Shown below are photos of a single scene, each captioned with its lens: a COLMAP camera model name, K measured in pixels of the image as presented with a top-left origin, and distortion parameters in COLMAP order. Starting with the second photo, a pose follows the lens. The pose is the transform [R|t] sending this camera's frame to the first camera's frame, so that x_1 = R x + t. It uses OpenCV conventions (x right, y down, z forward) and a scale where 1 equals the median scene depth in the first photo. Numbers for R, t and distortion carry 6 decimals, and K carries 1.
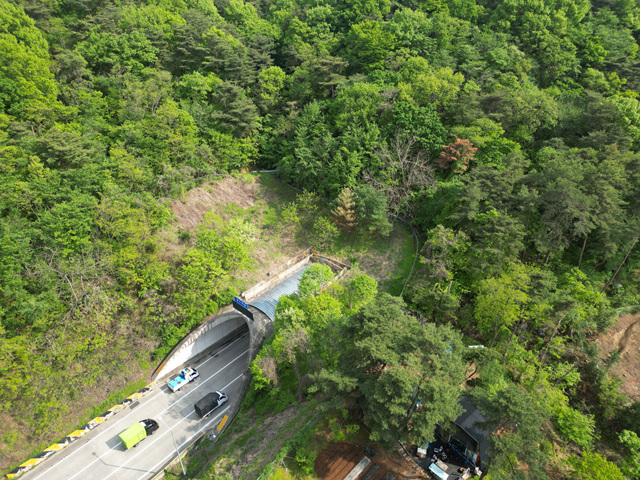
lens RADIAL K [[444.6, 0, 319.6], [0, 444.6, 241.0], [0, 0, 1]] dist [0.064664, -0.053904]
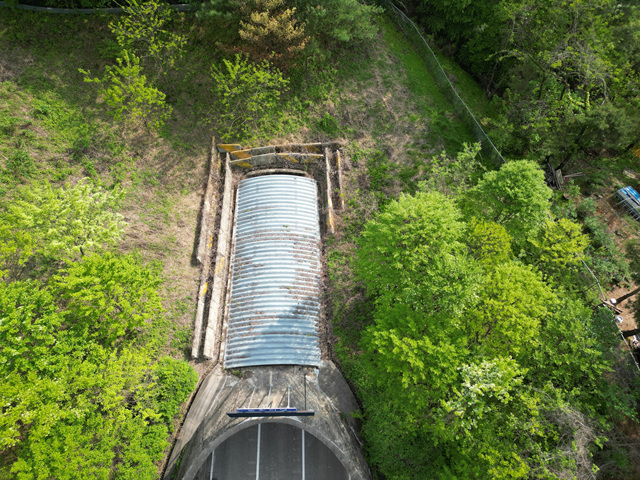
lens RADIAL K [[444.6, 0, 318.9], [0, 444.6, 242.9], [0, 0, 1]] dist [0.064664, -0.053904]
pose [[0.730165, -0.582786, 0.356678, -0.160779], [0.346801, 0.765878, 0.541443, -0.112159], [-0.588717, -0.271647, 0.761328, 0.608994]]
